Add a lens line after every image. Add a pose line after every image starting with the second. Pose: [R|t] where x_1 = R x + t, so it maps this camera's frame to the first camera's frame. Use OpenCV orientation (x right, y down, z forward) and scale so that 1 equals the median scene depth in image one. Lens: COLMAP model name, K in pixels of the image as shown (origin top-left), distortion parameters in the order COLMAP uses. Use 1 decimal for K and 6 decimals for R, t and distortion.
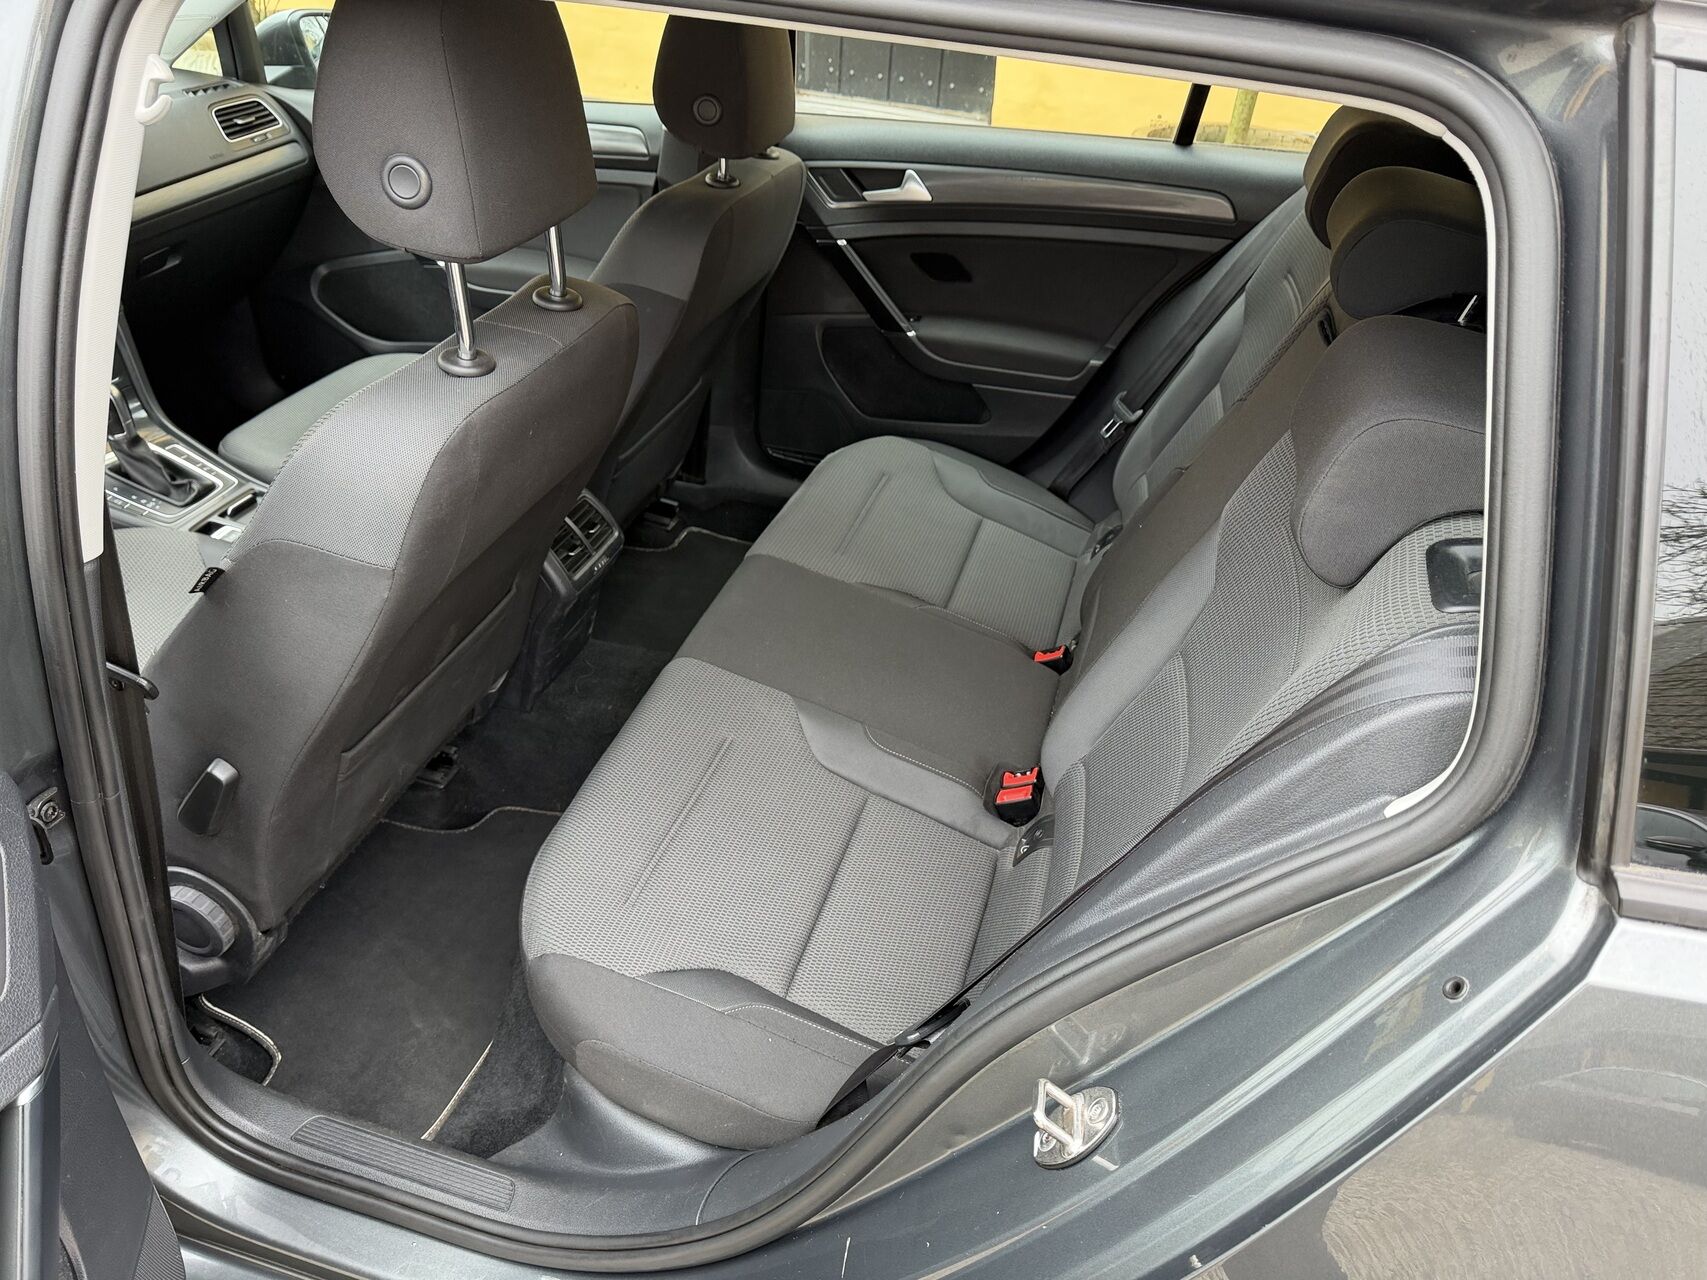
lens RADIAL K [[1229.3, 0, 863.2], [0, 1229.3, 630.7], [0, 0, 1]] dist [0.012385, 0.002524]
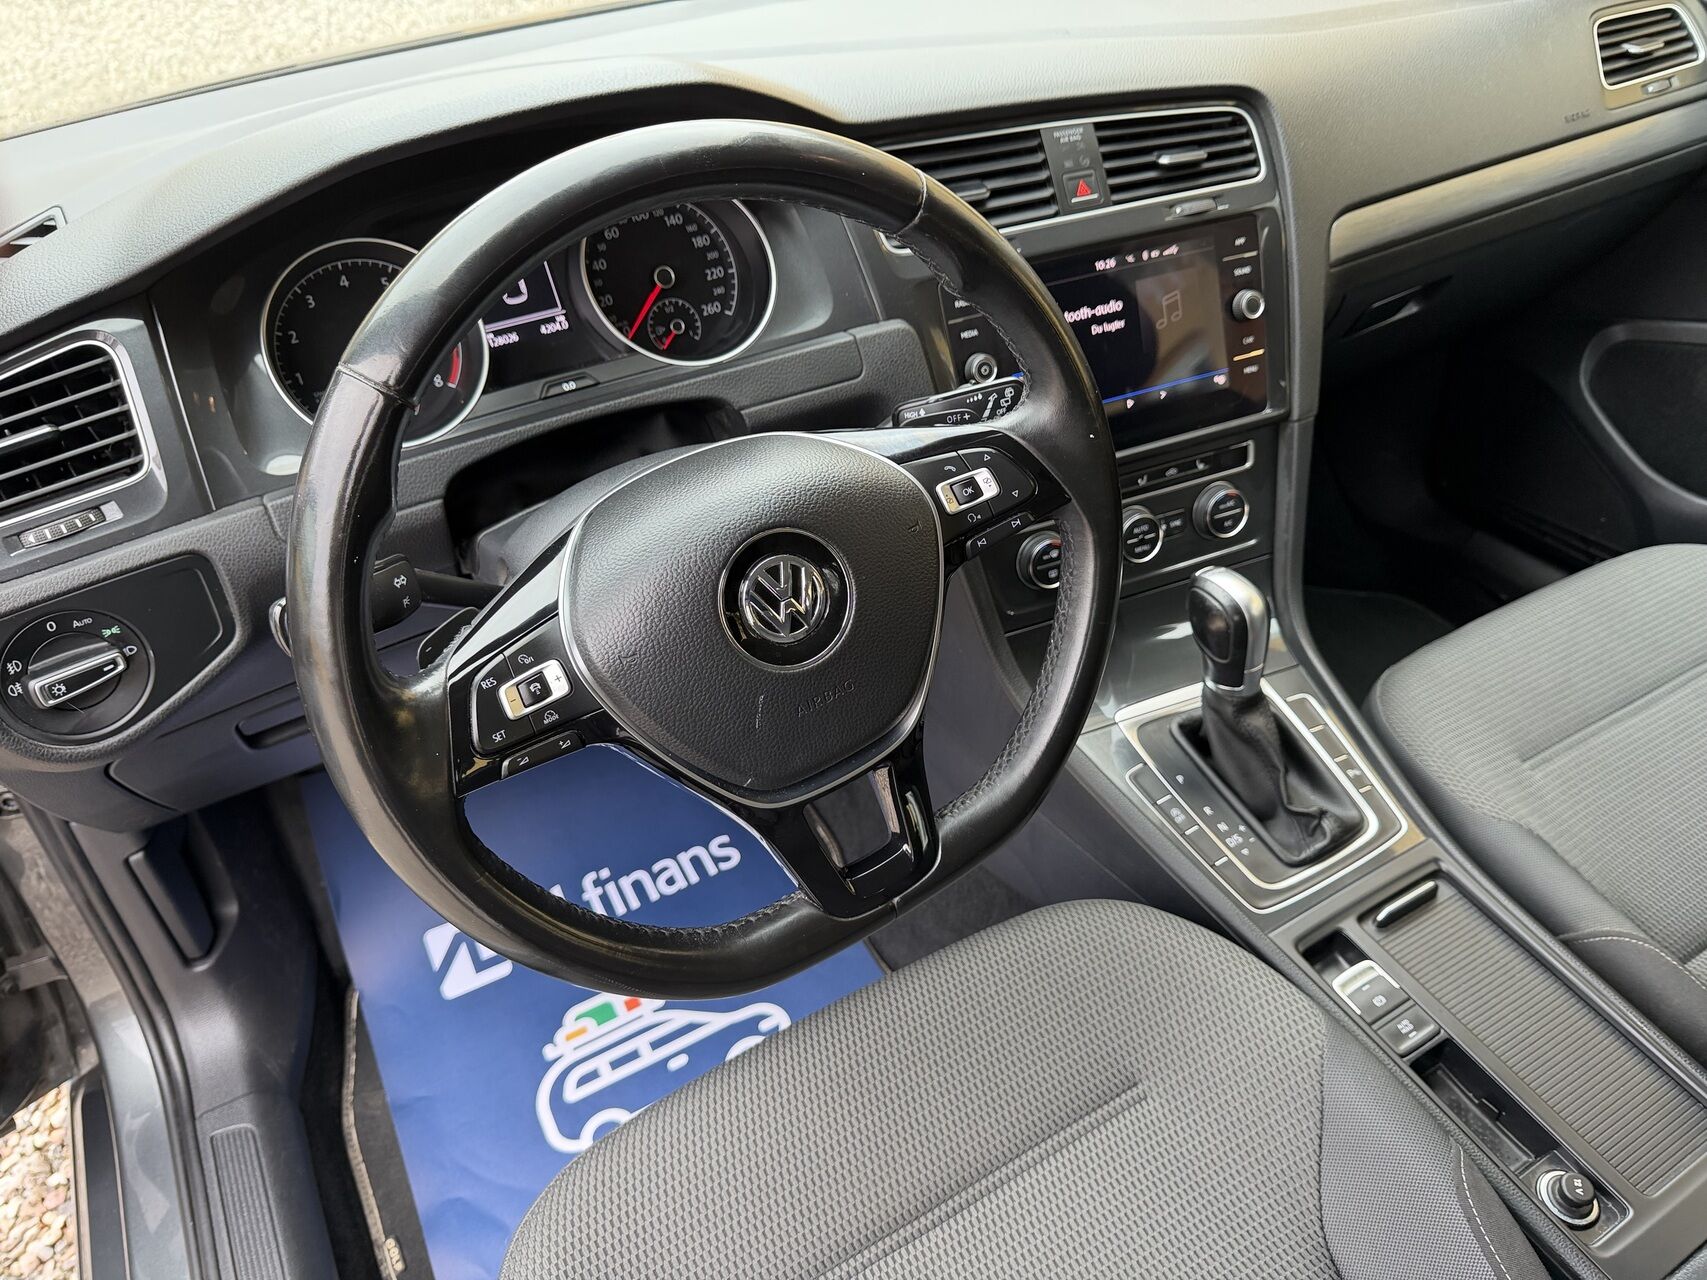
lens RADIAL K [[1201.1, 0, 857.4], [0, 1201.1, 579.6], [0, 0, 1]] dist [0.000402, -0.000700]
pose [[0.712223, 0.321390, -0.624057, -0.097150], [-0.309102, 0.941789, 0.132252, -0.048939], [0.630234, 0.098704, 0.770105, 0.124187]]
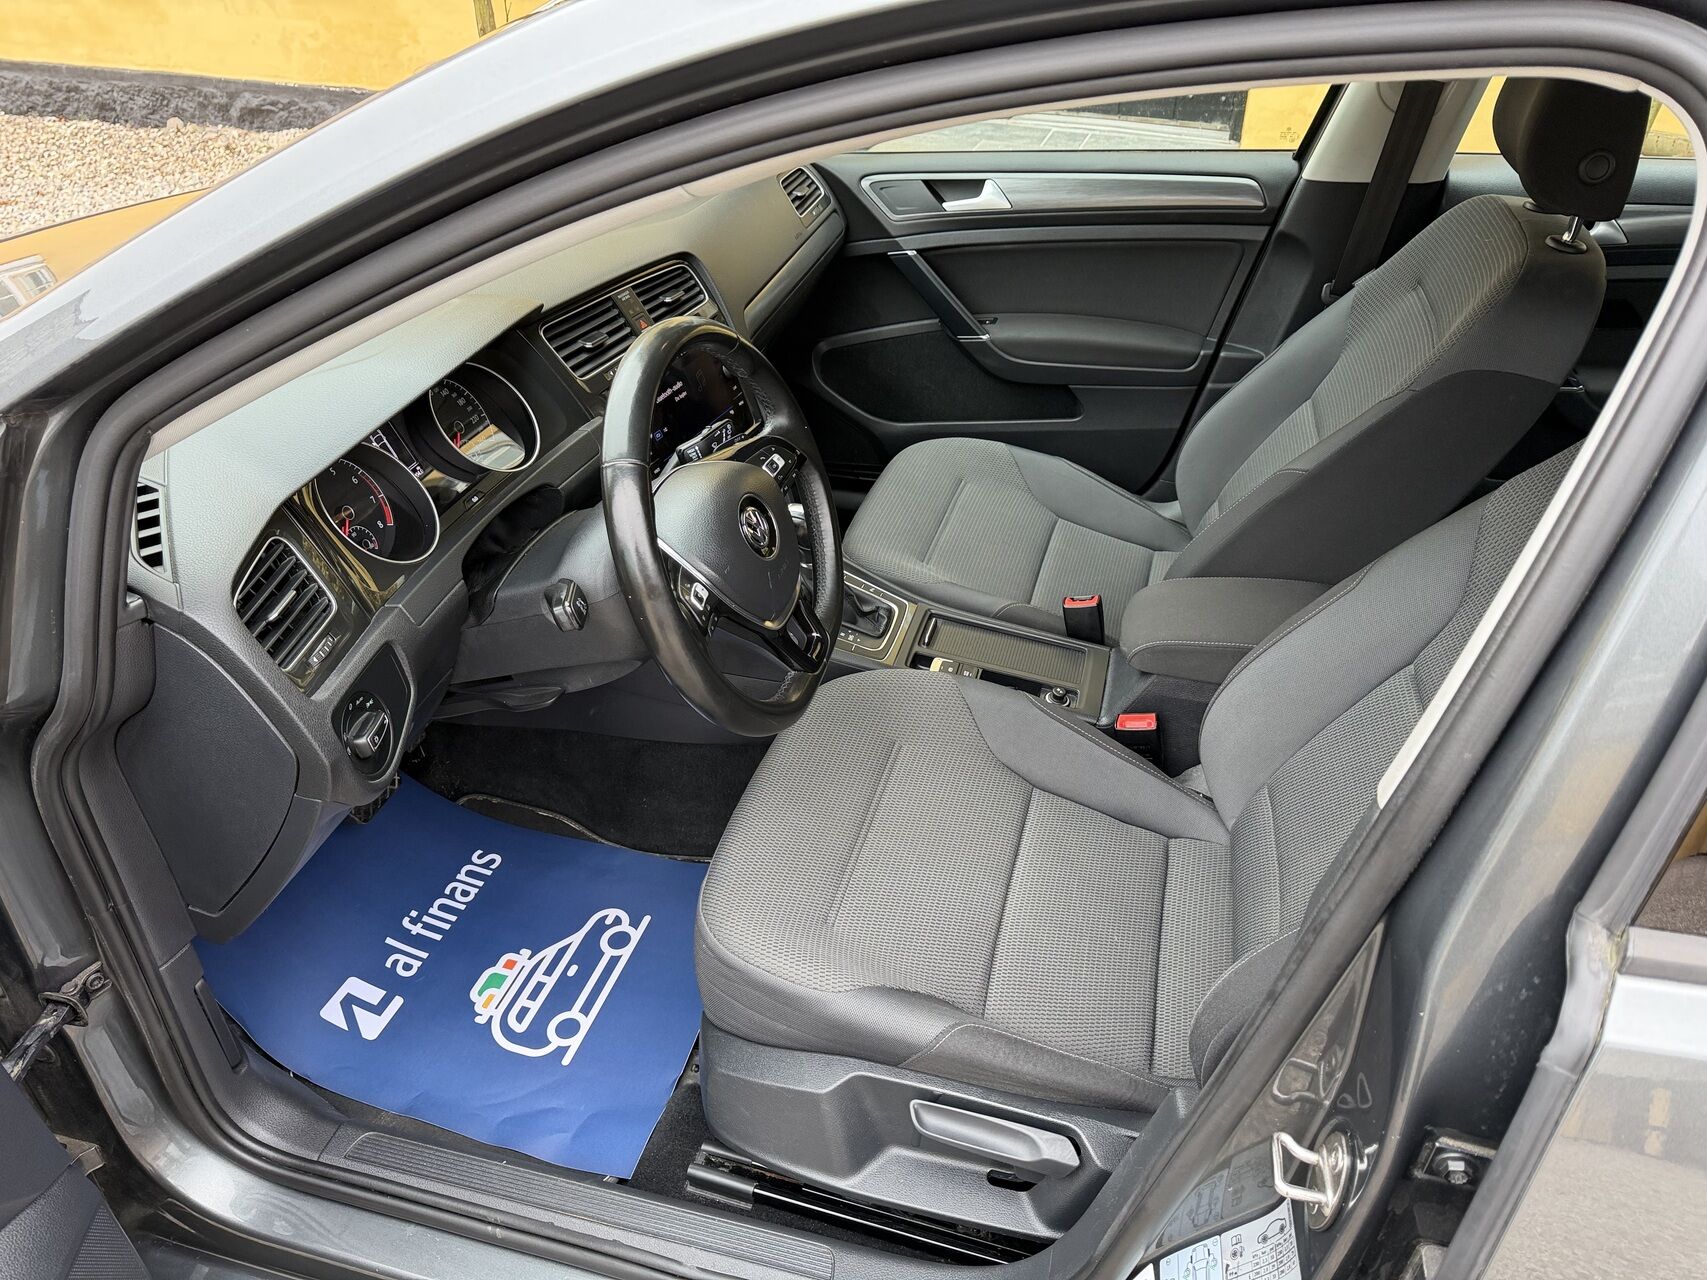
lens RADIAL K [[1201.1, 0, 857.4], [0, 1201.1, 579.6], [0, 0, 1]] dist [0.000402, -0.000700]
pose [[0.998593, -0.050669, -0.015622, -0.127773], [0.050092, 0.998120, -0.035318, -0.025945], [0.017383, 0.034486, 0.999254, 0.031789]]
